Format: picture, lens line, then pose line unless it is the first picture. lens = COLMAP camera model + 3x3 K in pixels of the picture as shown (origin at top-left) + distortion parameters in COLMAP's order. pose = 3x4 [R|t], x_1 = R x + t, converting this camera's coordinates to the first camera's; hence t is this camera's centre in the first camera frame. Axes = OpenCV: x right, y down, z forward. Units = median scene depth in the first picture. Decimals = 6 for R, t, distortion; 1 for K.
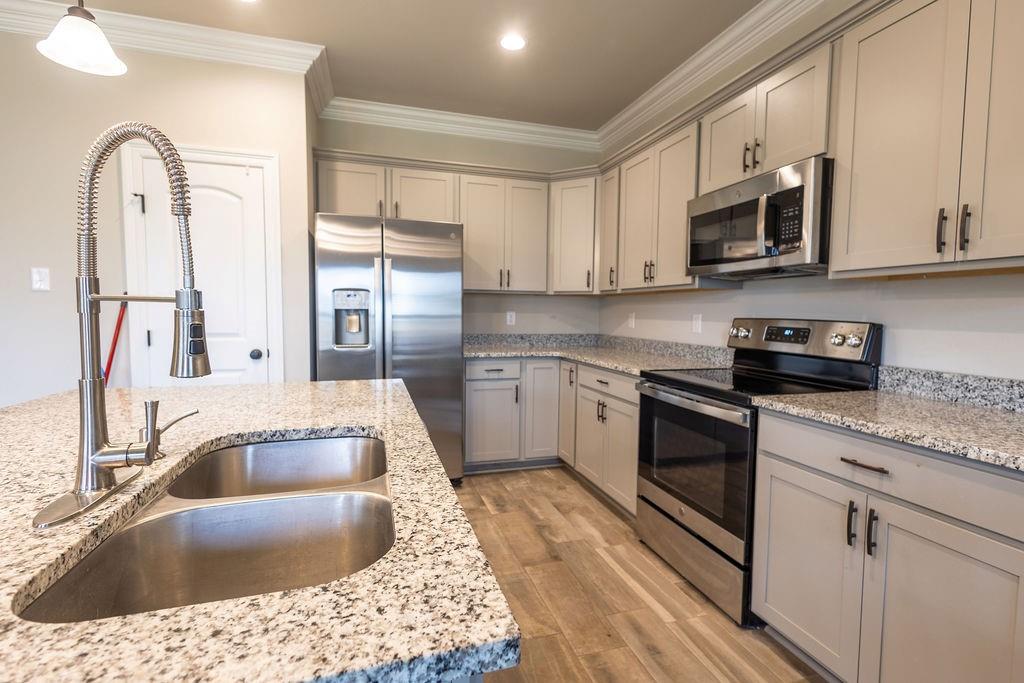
lens RADIAL K [[476.0, 0, 517.4], [0, 476.0, 339.2], [0, 0, 1]] dist [0.008227, 0.001794]
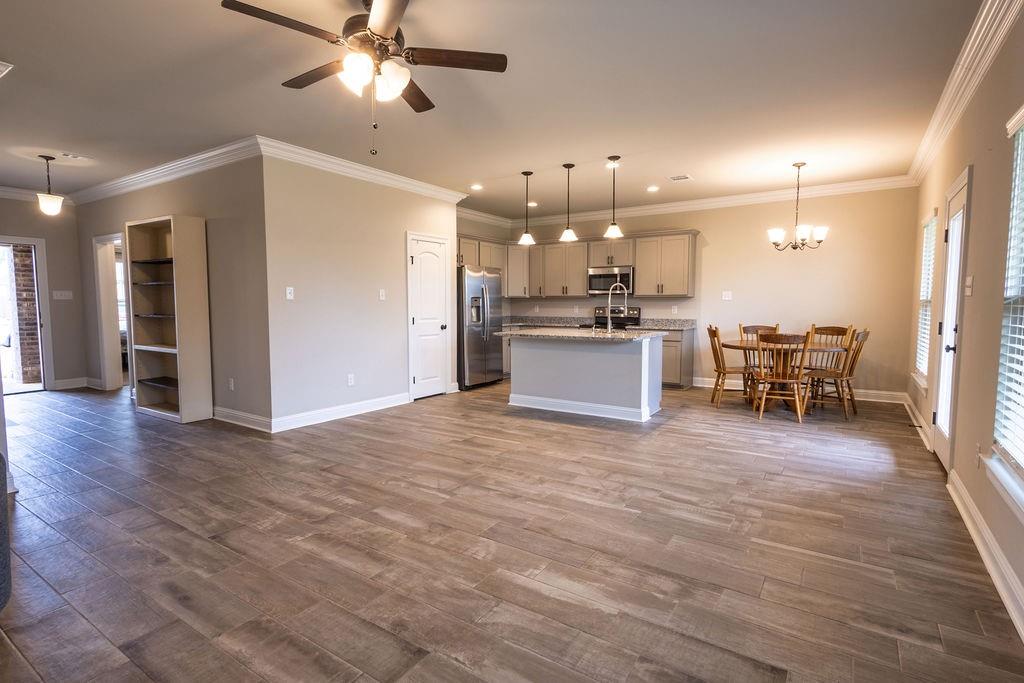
lens RADIAL K [[505.7, 0, 519.6], [0, 505.7, 344.1], [0, 0, 1]] dist [0.003096, 0.000868]
pose [[0.767473, -0.064580, 0.637820, -1.809967], [0.045295, 0.997889, 0.046535, 0.017738], [-0.639479, -0.006824, 0.768778, -1.059504]]
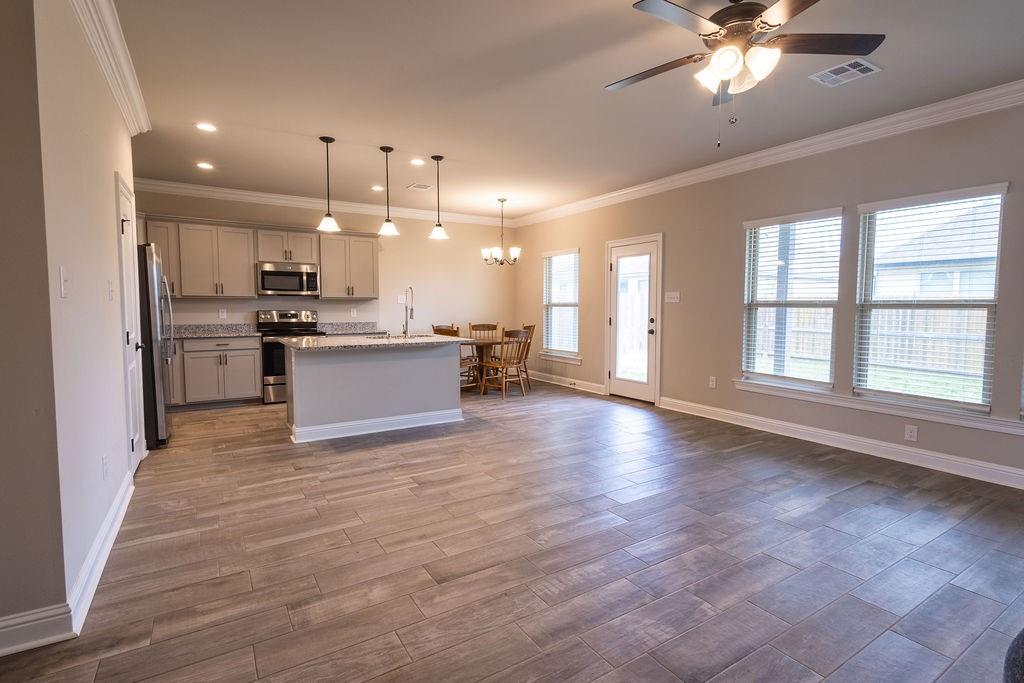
lens RADIAL K [[491.1, 0, 515.6], [0, 491.1, 340.9], [0, 0, 1]] dist [0.009881, 0.000026]
pose [[-0.266229, -0.080980, 0.960502, -2.137372], [0.048390, 0.994085, 0.097224, -0.065790], [-0.962694, 0.072363, -0.260735, 0.367091]]
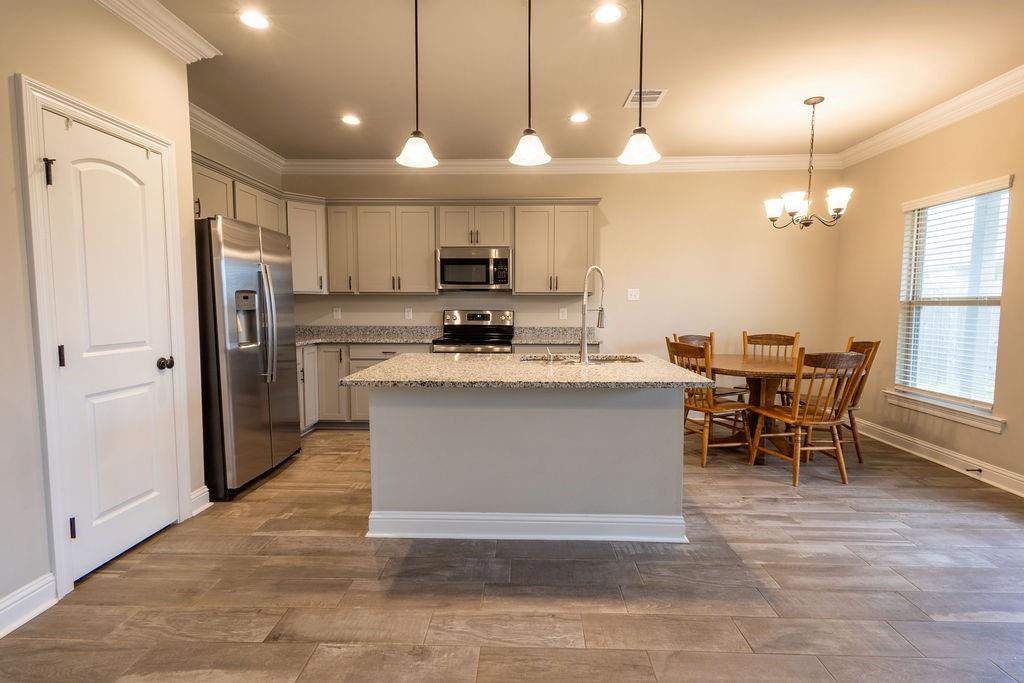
lens RADIAL K [[476.0, 0, 514.4], [0, 476.0, 341.0], [0, 0, 1]] dist [0.008227, 0.001794]
pose [[0.321963, -0.084229, 0.942998, -1.191321], [0.054464, 0.996033, 0.070370, -0.037127], [-0.945184, 0.028703, 0.325274, 0.093122]]
